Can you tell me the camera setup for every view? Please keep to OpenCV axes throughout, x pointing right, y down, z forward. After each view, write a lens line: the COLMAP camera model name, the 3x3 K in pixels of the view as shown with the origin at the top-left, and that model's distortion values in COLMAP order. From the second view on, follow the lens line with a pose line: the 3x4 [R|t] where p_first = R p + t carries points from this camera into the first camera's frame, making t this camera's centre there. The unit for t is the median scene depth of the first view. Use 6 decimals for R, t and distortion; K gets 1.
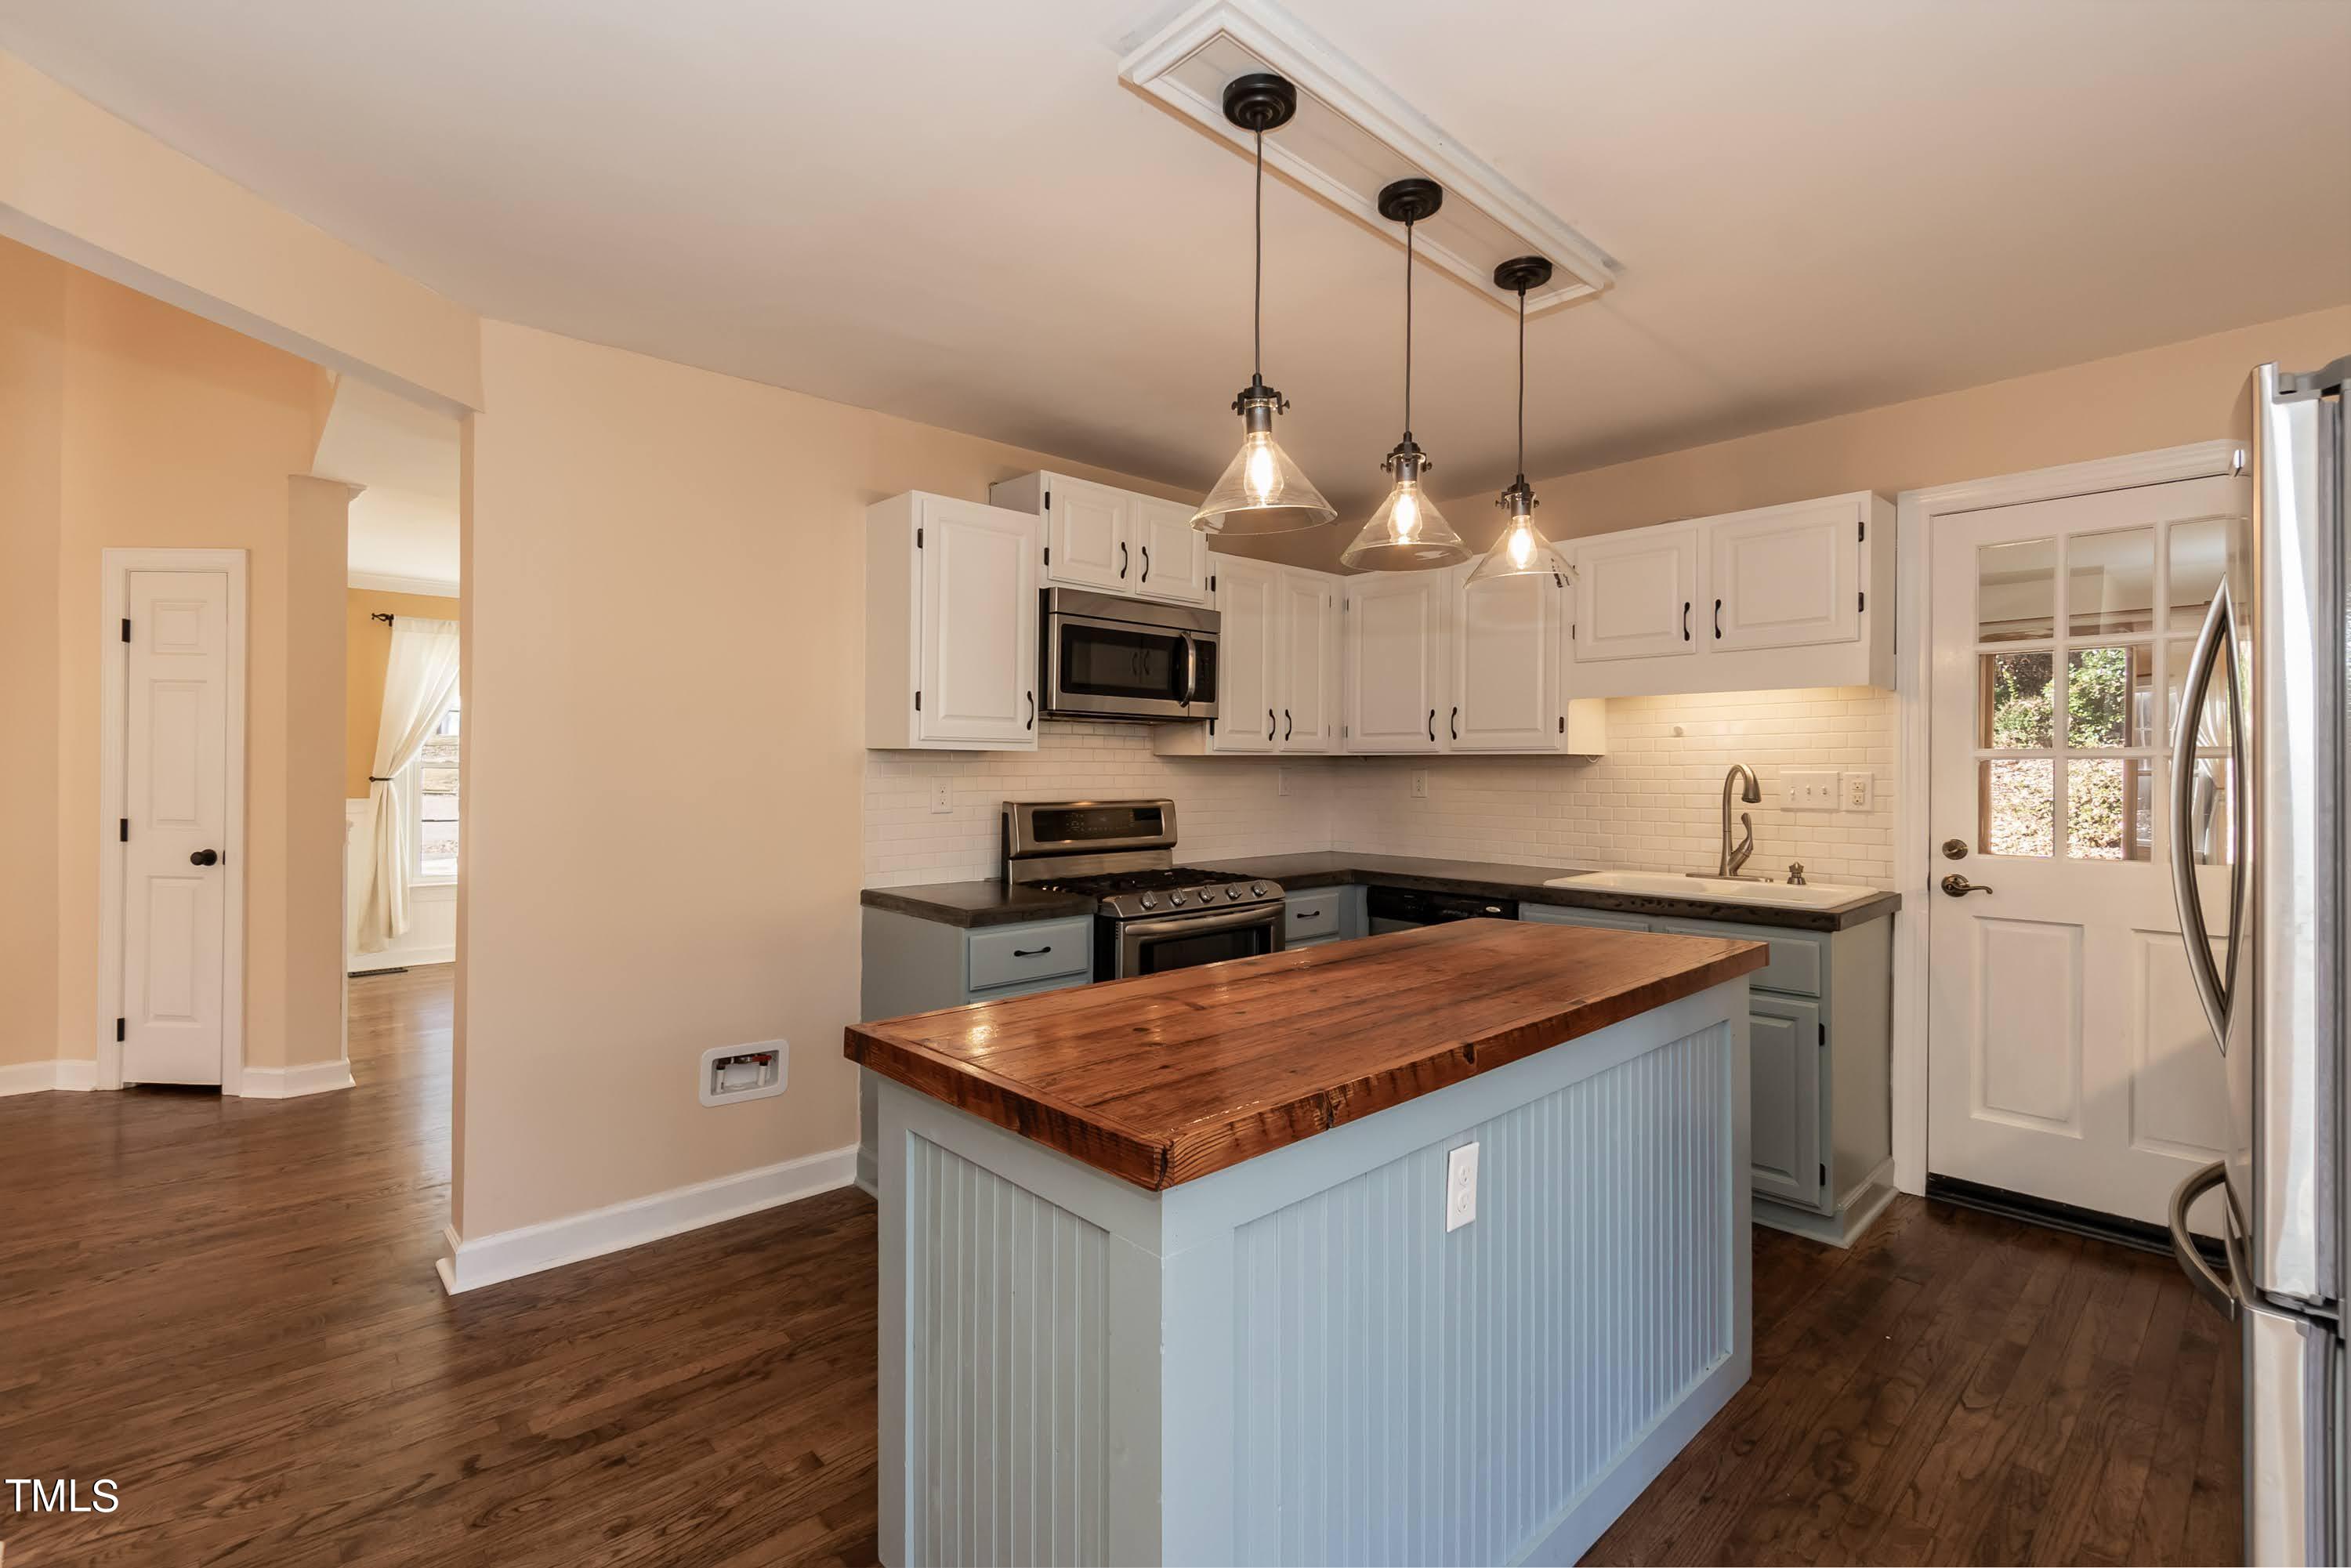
lens RADIAL K [[1017.3, 0, 1200.3], [0, 1017.3, 772.9], [0, 0, 1]] dist [-0.007807, -0.001027]
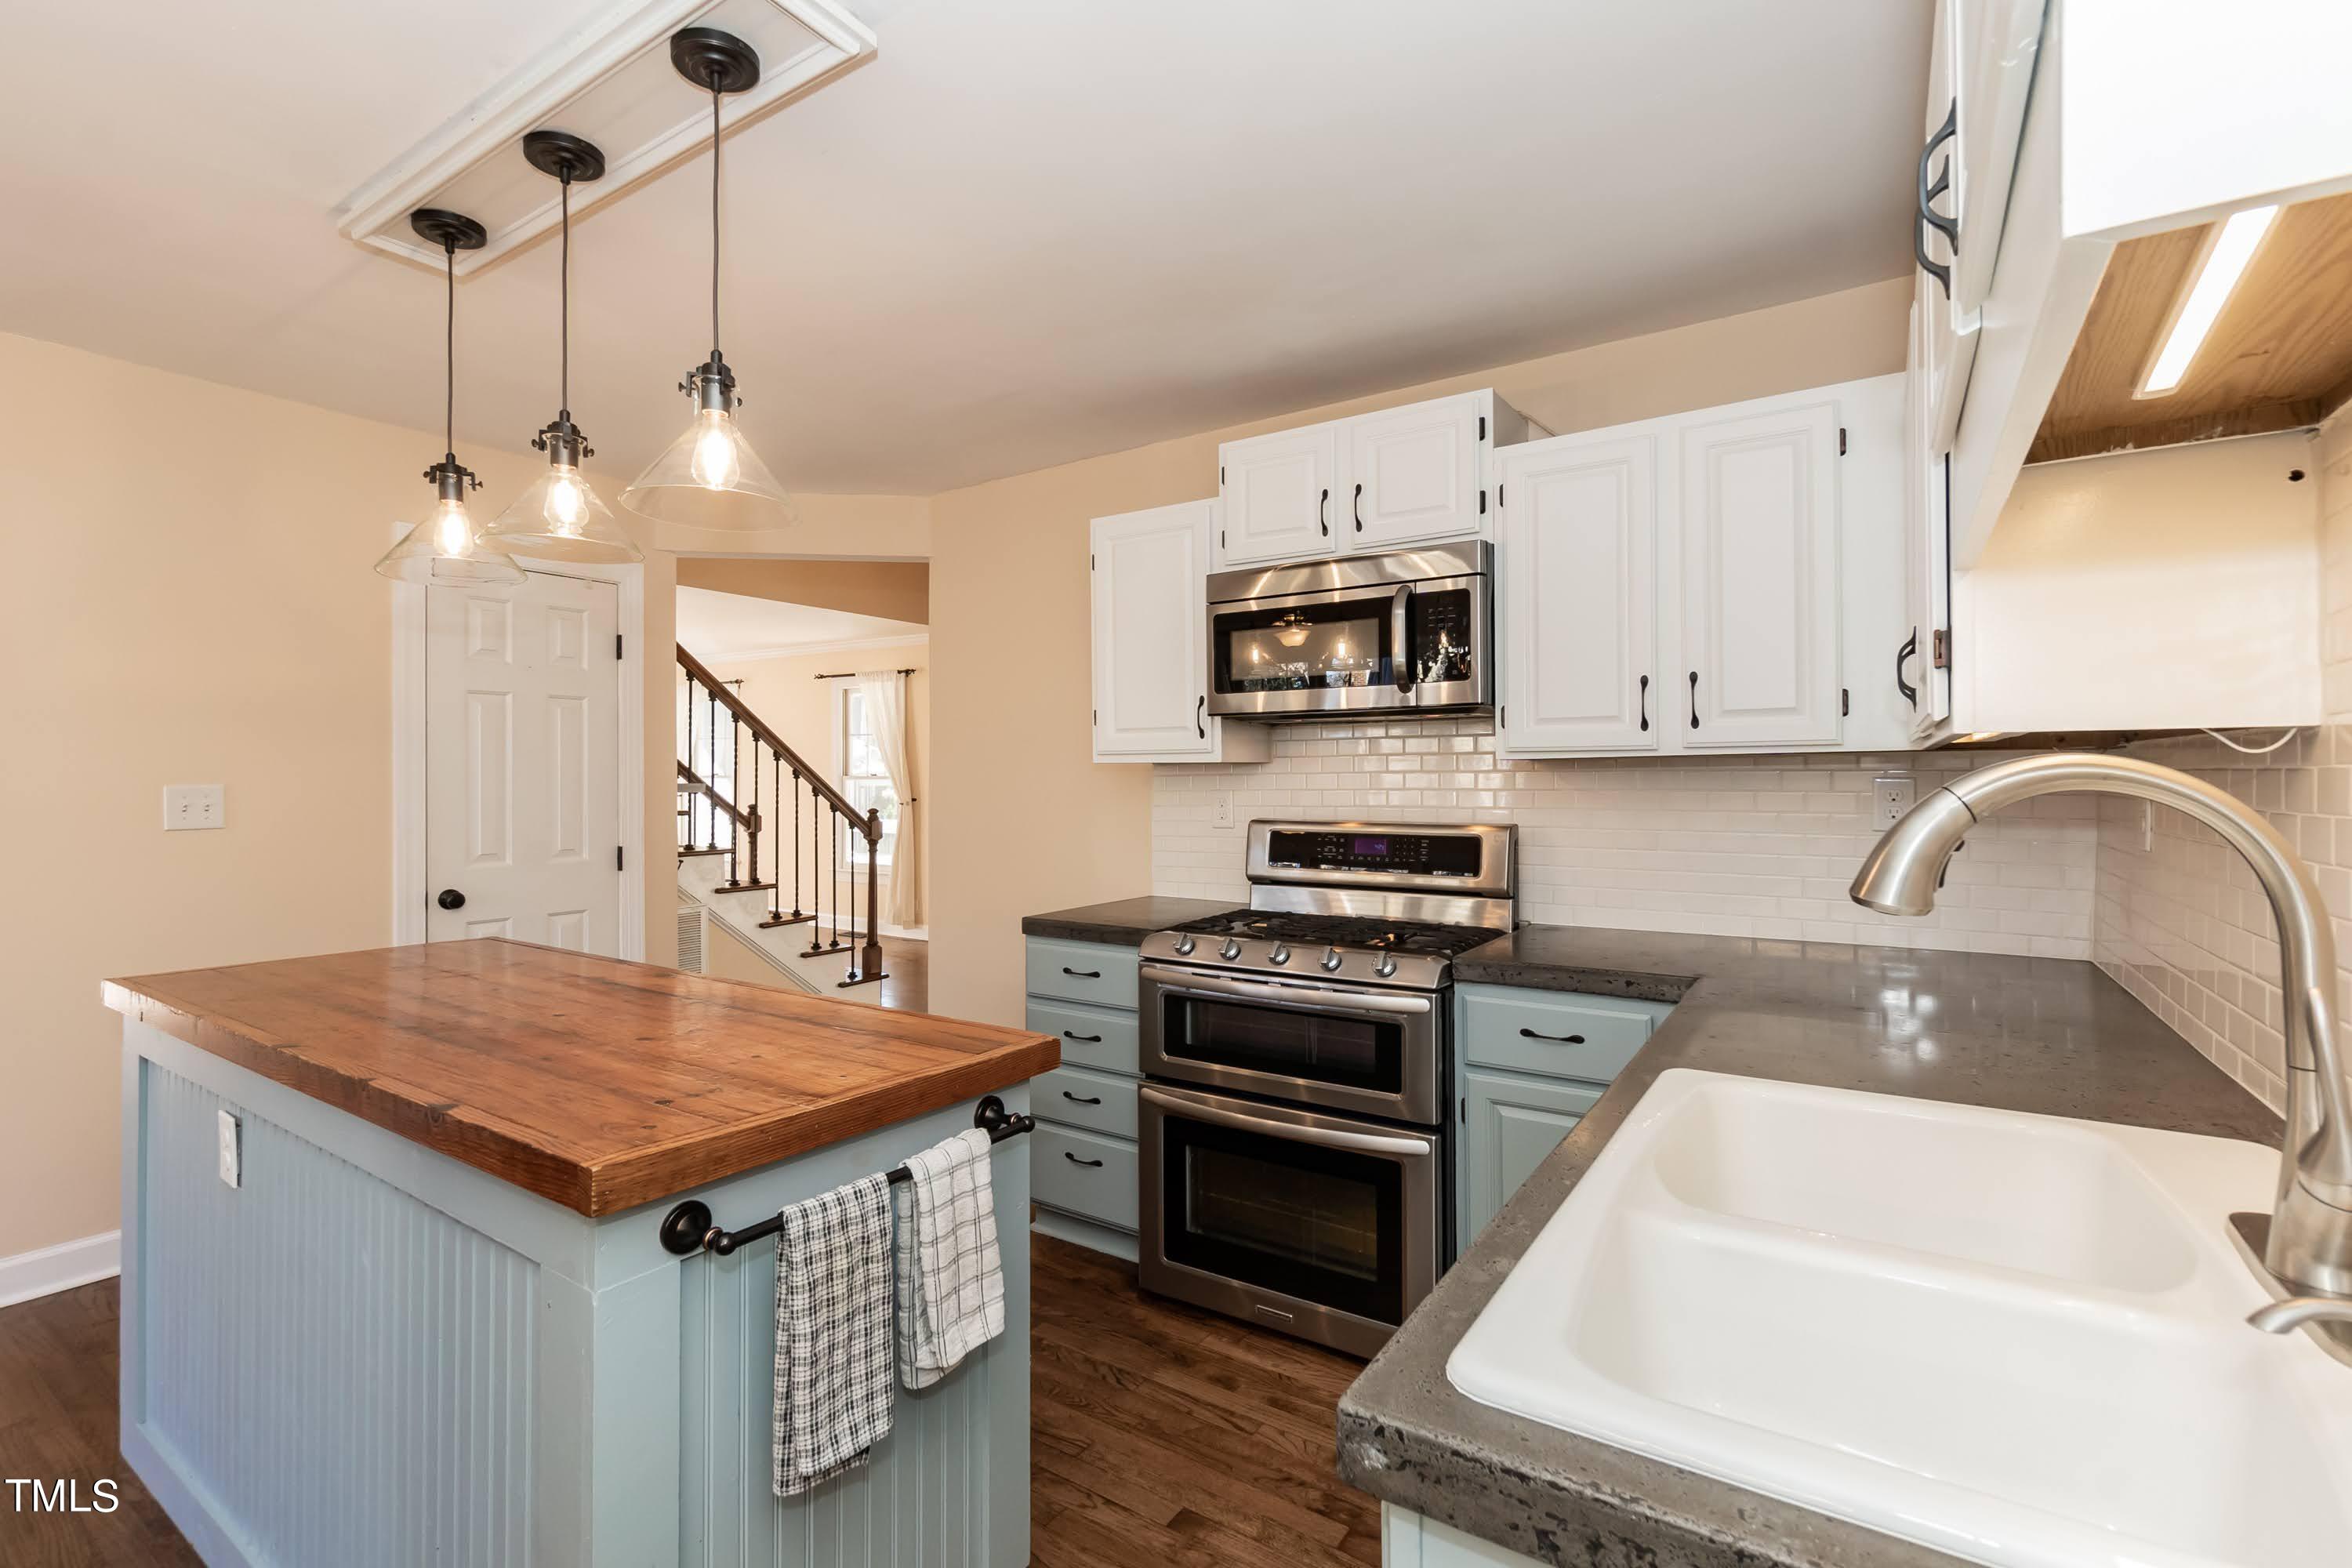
lens RADIAL K [[1042.7, 0, 1197.8], [0, 1042.7, 777.8], [0, 0, 1]] dist [-0.002398, 0.000190]
pose [[0.241613, -0.007534, -0.970344, 0.655391], [-0.001242, 0.999967, -0.008073, -0.000224], [0.970372, 0.003155, 0.241595, 0.697477]]
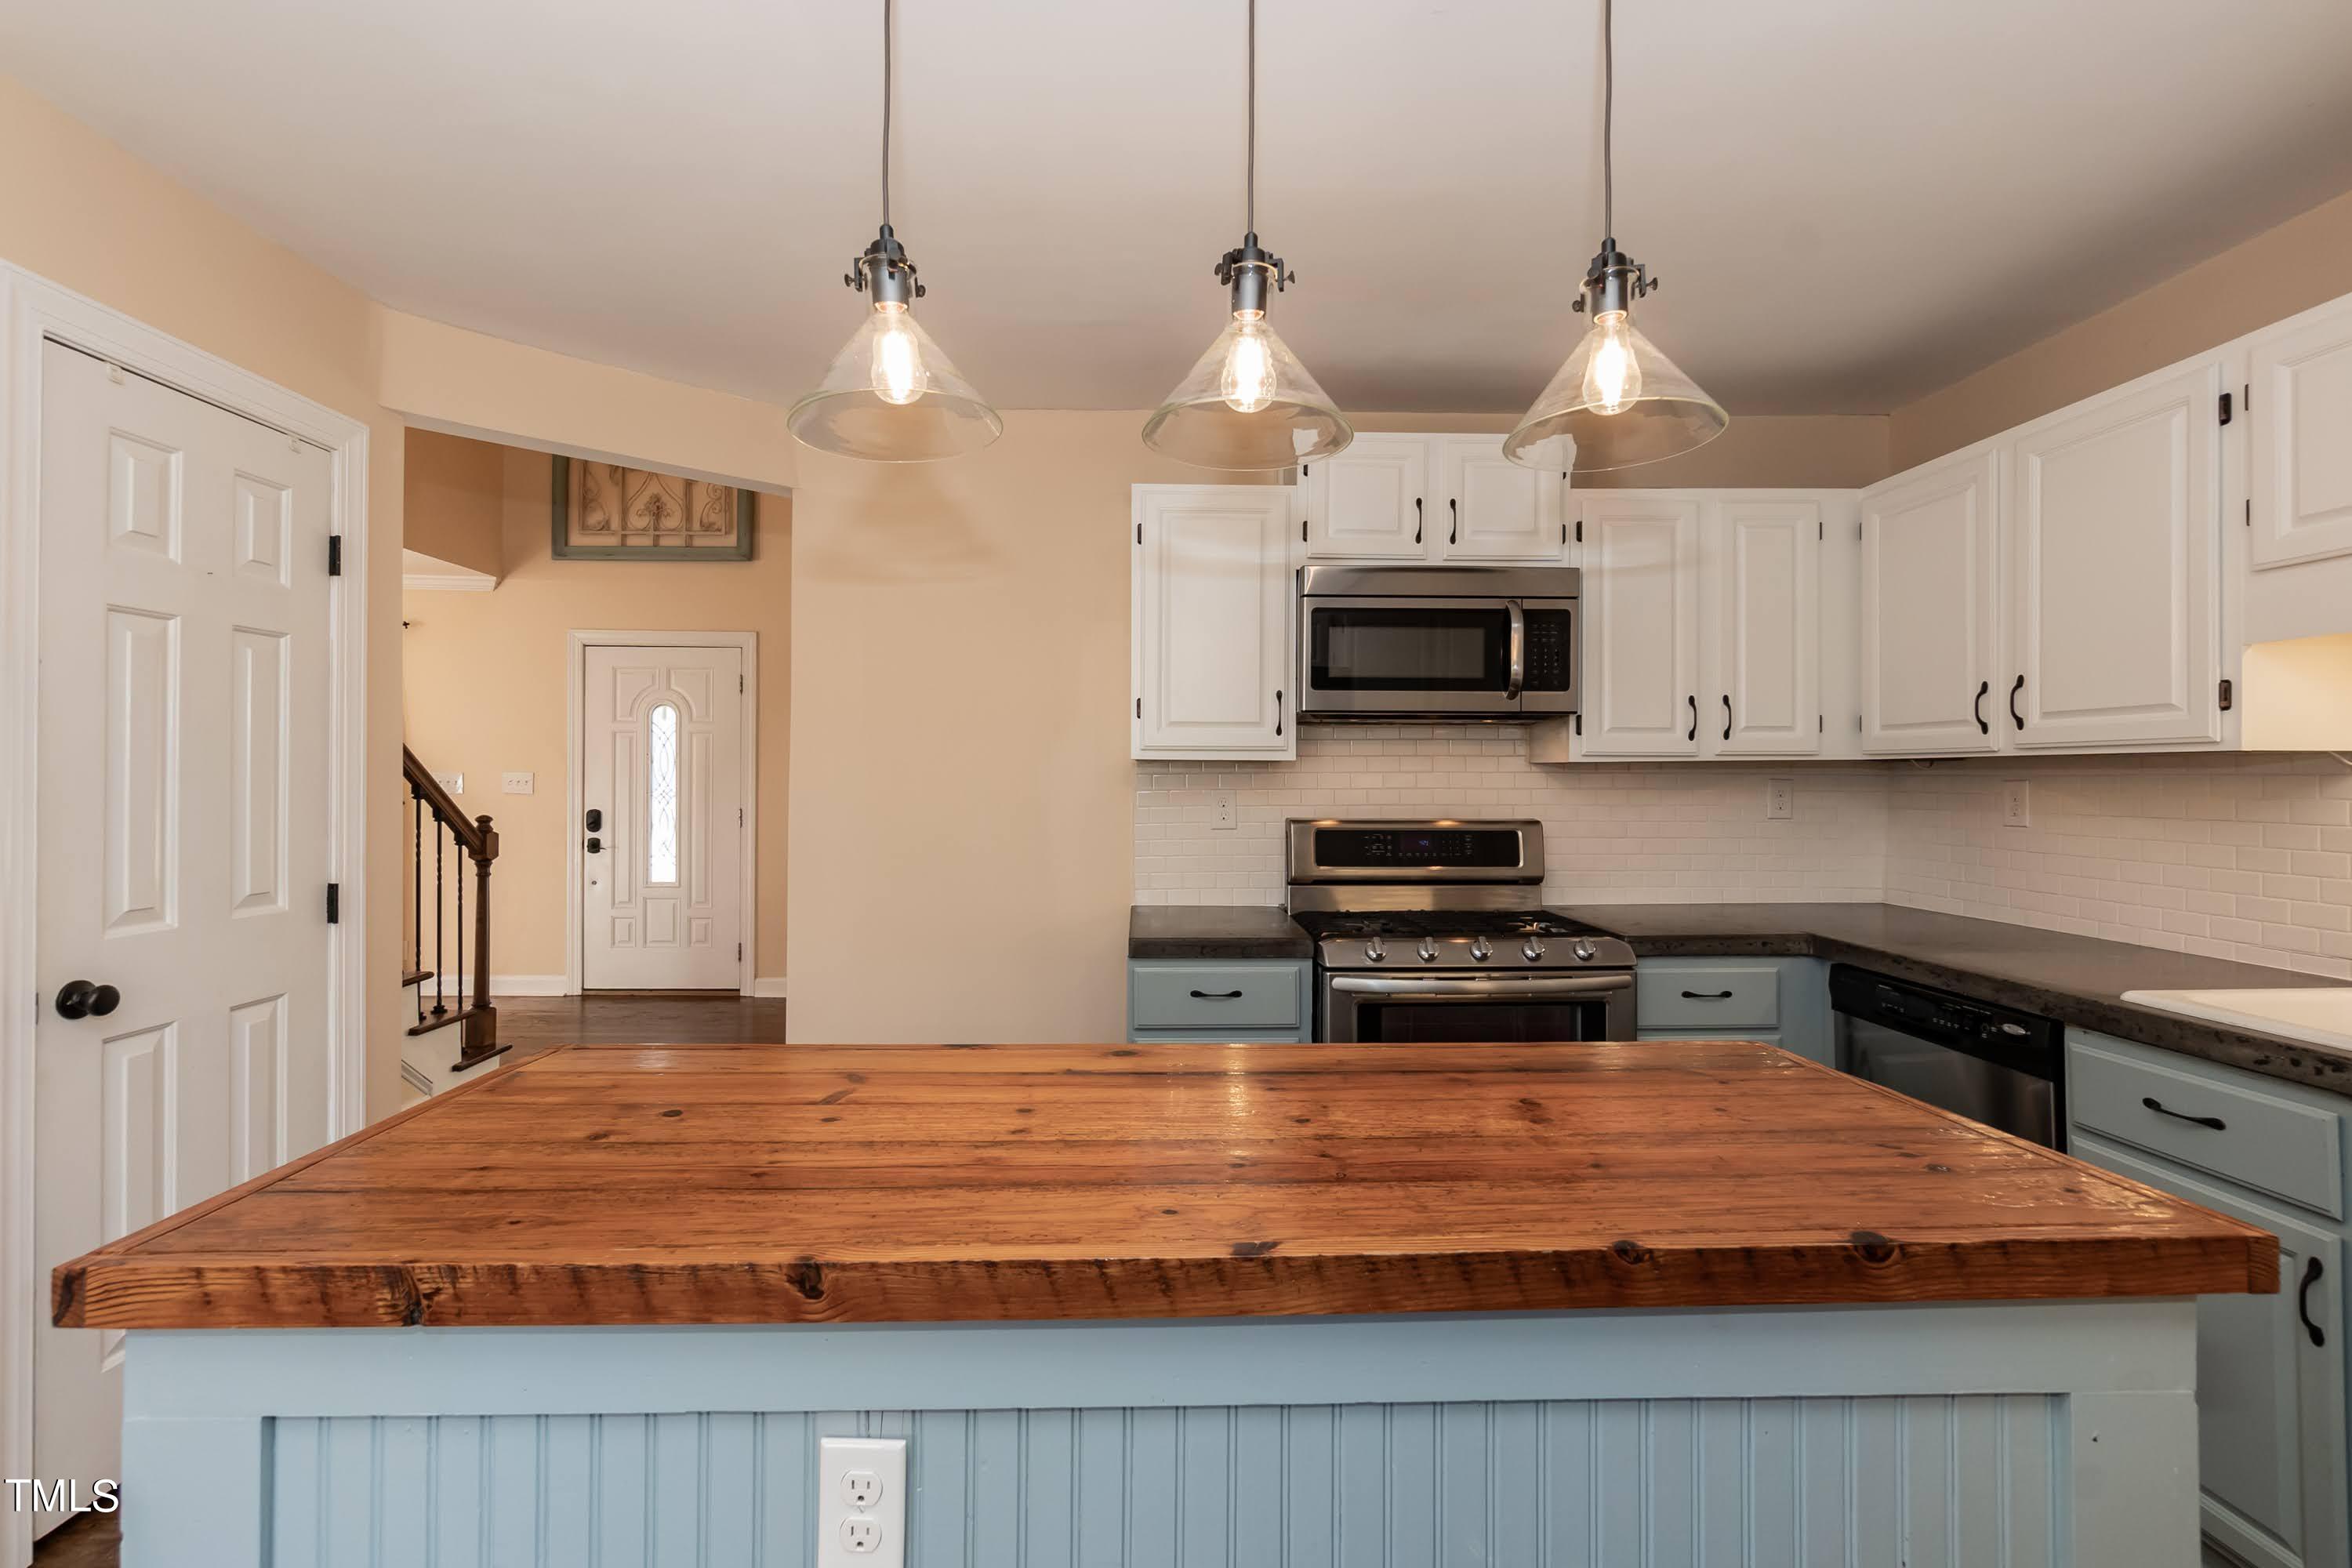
lens RADIAL K [[1017.7, 0, 1191.6], [0, 1017.7, 775.7], [0, 0, 1]] dist [-0.007807, -0.001027]
pose [[0.754533, -0.005556, -0.656238, 0.306175], [-0.001277, 0.999950, -0.009935, 0.000233], [0.656261, 0.008334, 0.754488, 0.272925]]
